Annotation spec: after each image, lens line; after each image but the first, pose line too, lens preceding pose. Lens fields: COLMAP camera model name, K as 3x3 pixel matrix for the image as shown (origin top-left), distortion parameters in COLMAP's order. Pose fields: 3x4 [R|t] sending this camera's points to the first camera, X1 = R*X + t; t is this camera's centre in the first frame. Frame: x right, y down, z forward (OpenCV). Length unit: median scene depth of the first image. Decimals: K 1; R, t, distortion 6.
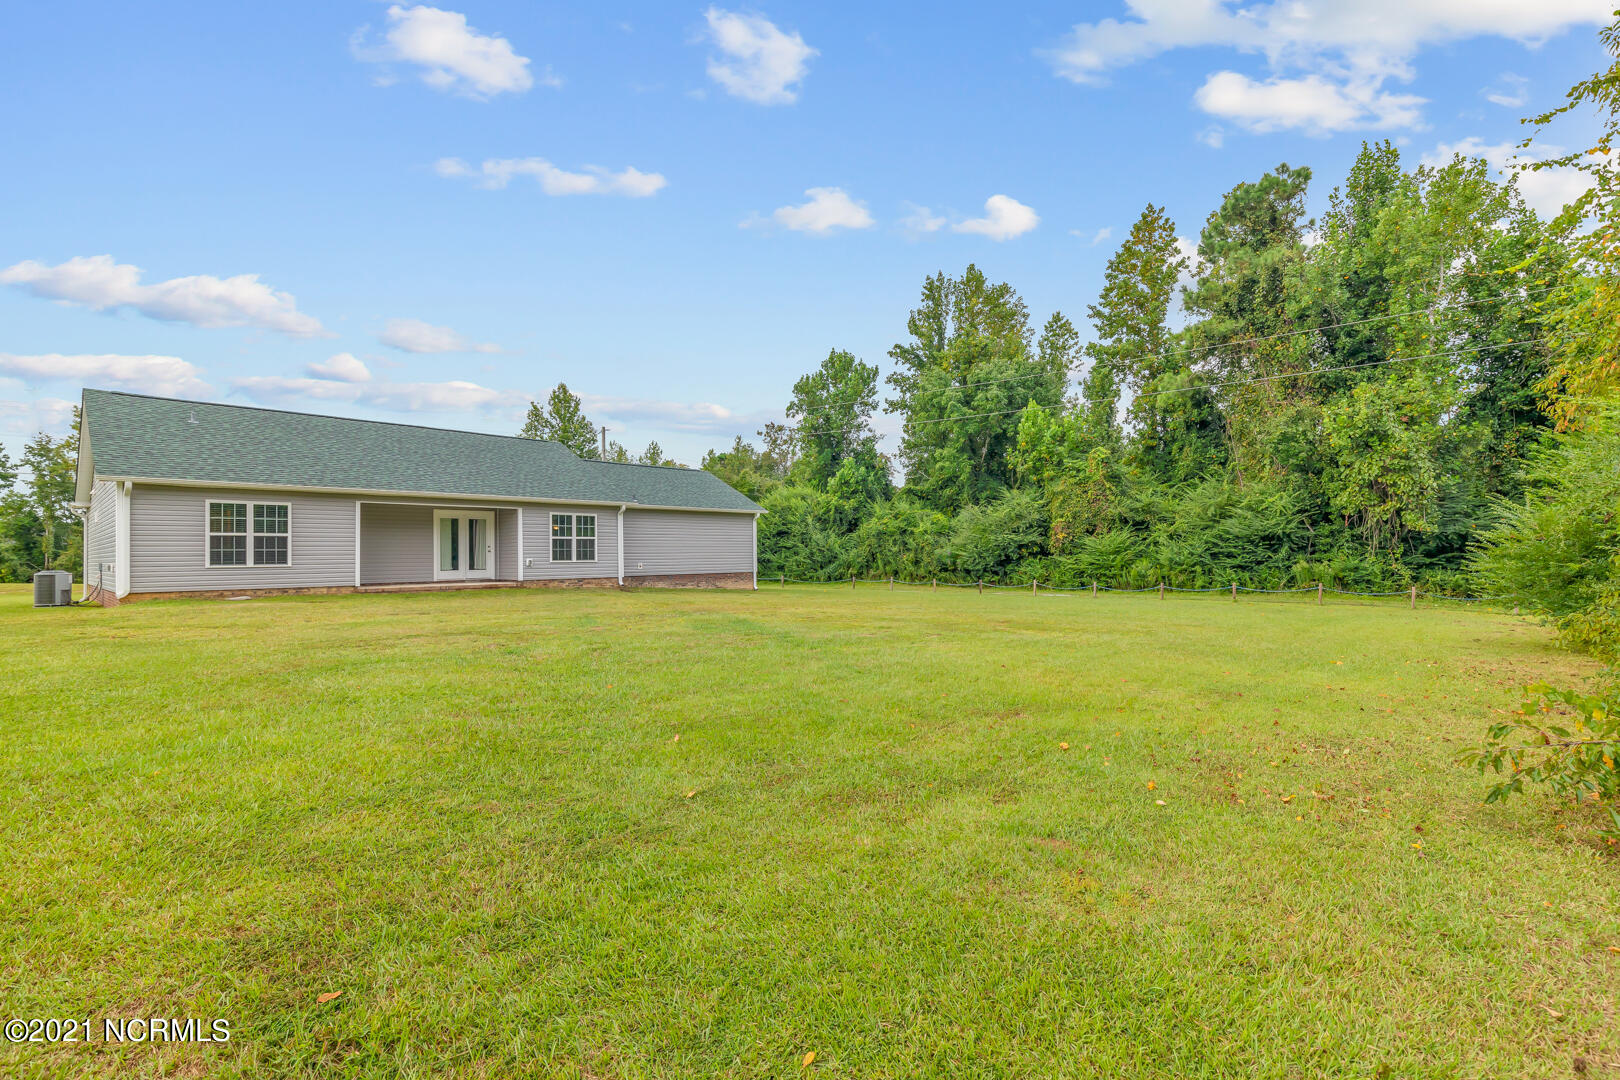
lens RADIAL K [[736.0, 0, 823.0], [0, 736.0, 549.8], [0, 0, 1]] dist [0.004288, -0.000125]
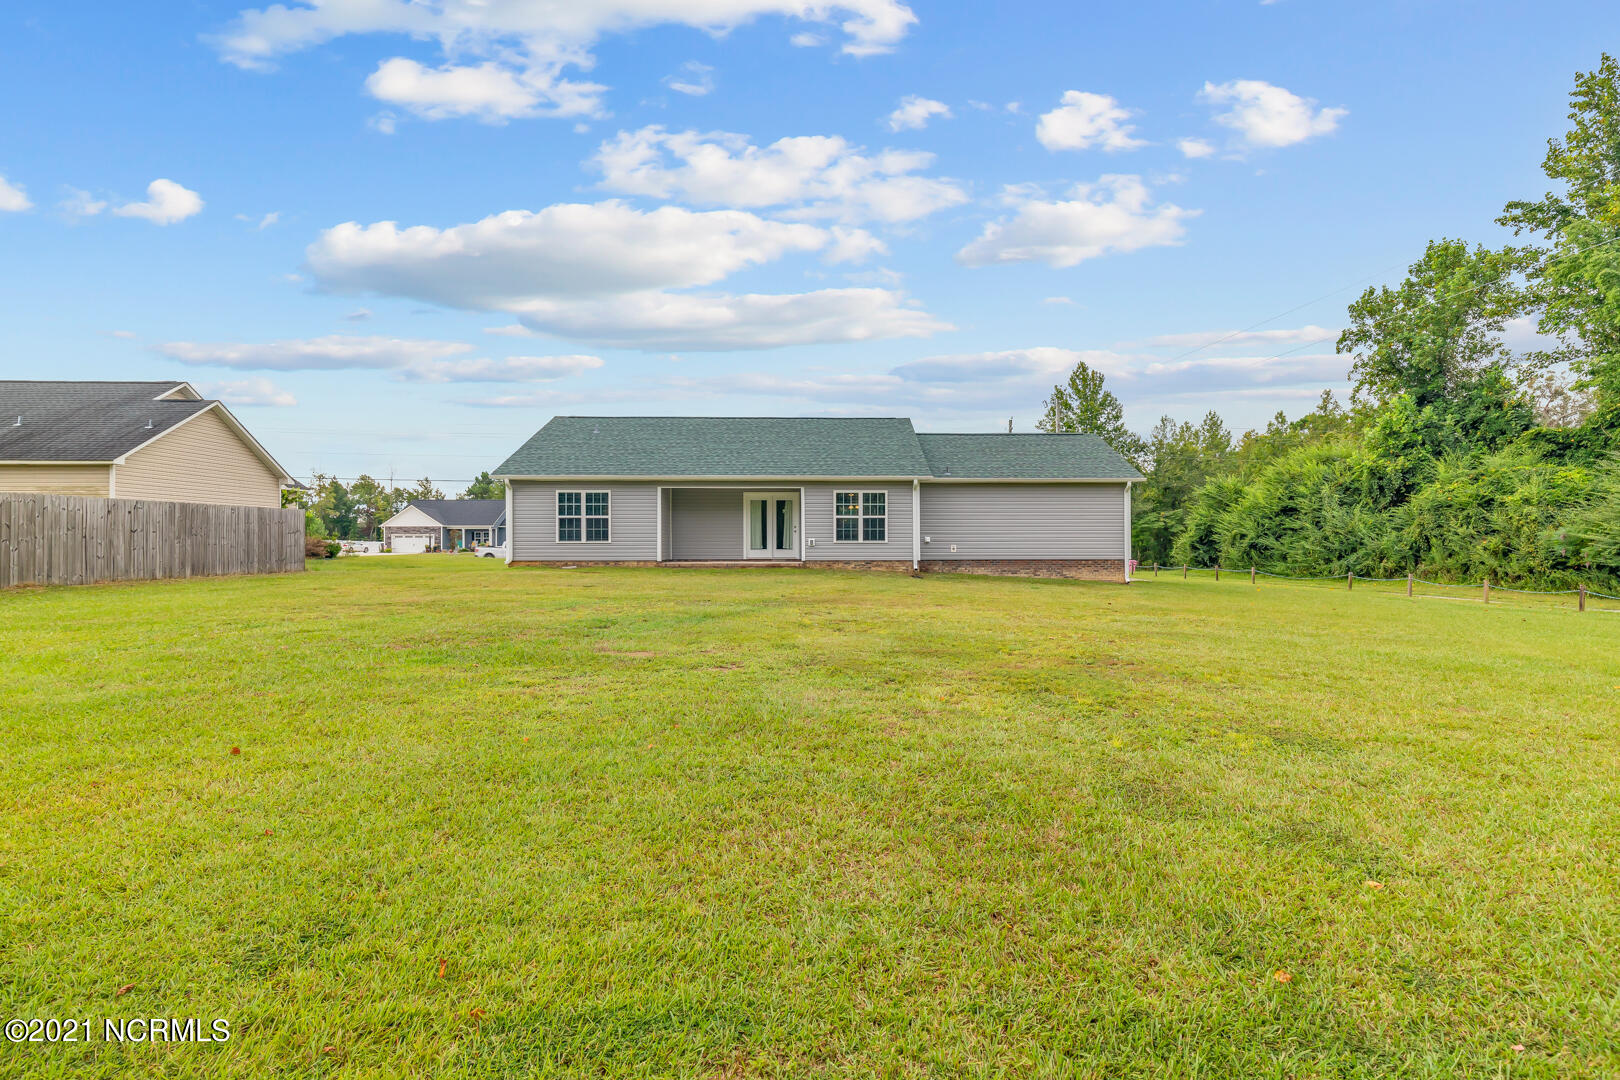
lens RADIAL K [[725.5, 0, 827.7], [0, 725.5, 542.4], [0, 0, 1]] dist [0.004326, 0.000279]
pose [[0.698363, 0.006714, -0.715712, 0.289439], [-0.001625, 0.999968, 0.007795, 0.009094], [0.715742, -0.004280, 0.698352, 0.320902]]
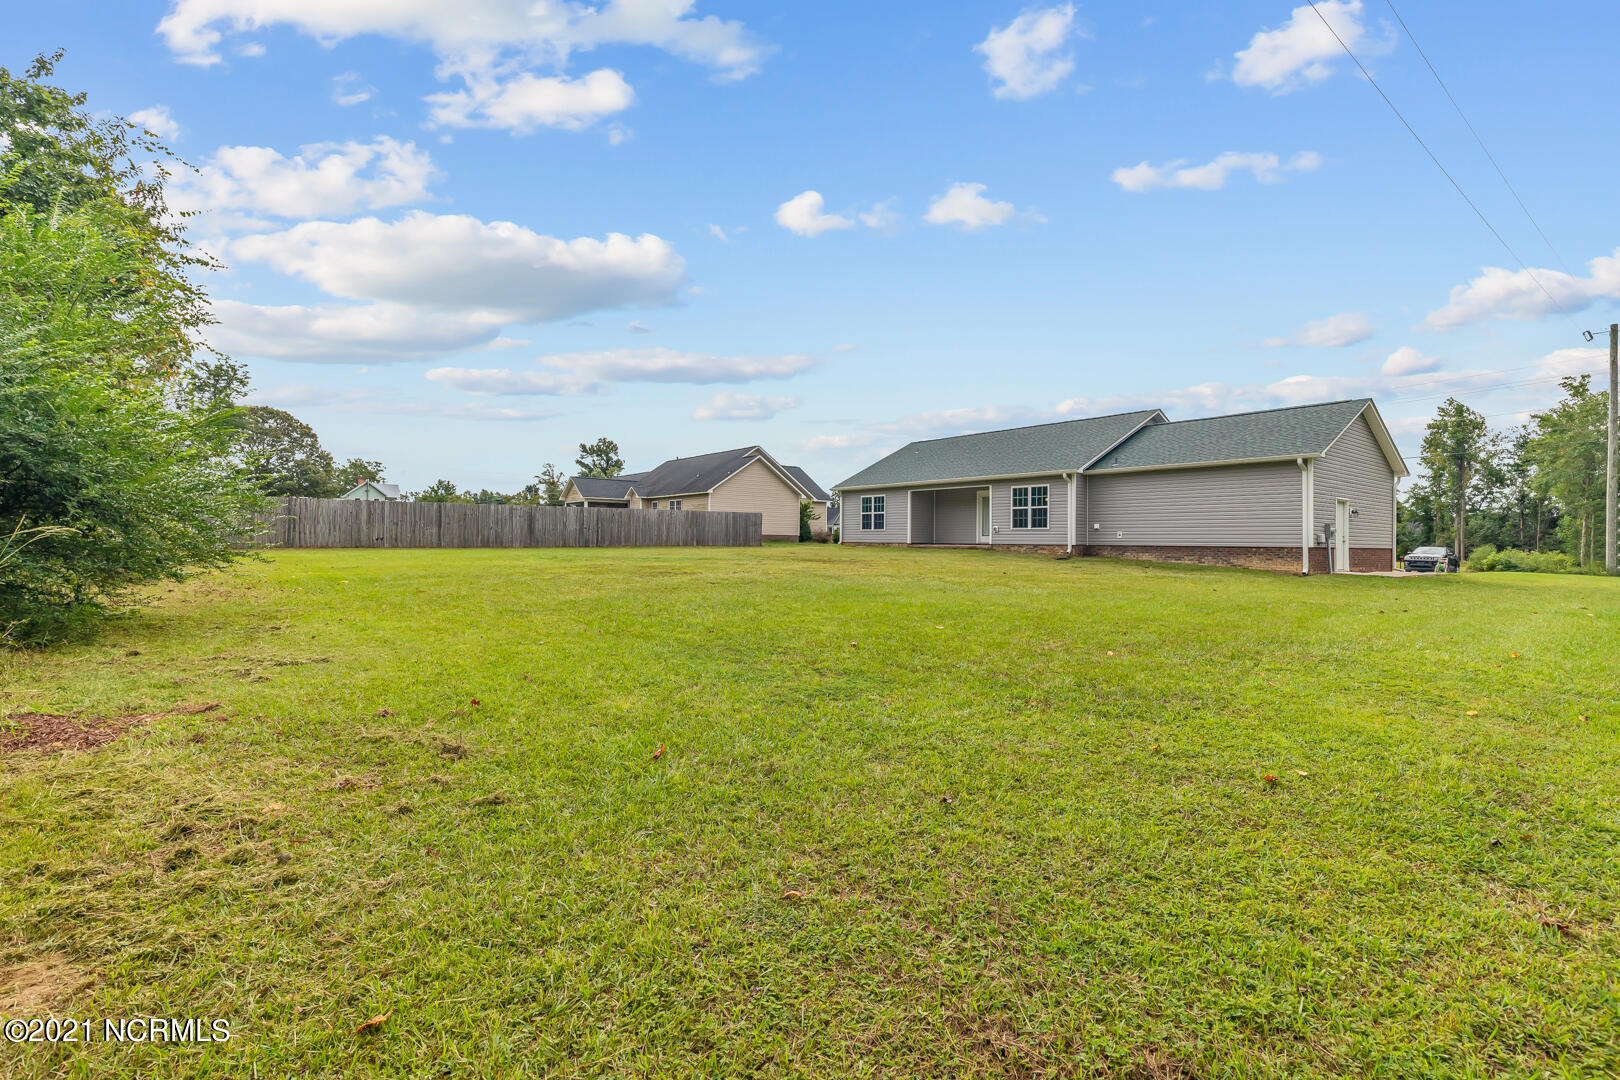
lens RADIAL K [[725.5, 0, 827.7], [0, 725.5, 542.4], [0, 0, 1]] dist [0.004326, 0.000279]
pose [[-0.142346, 0.024240, -0.989520, 0.774224], [0.011496, 0.999673, 0.022835, 0.007501], [0.989750, -0.008125, -0.142578, 0.843468]]
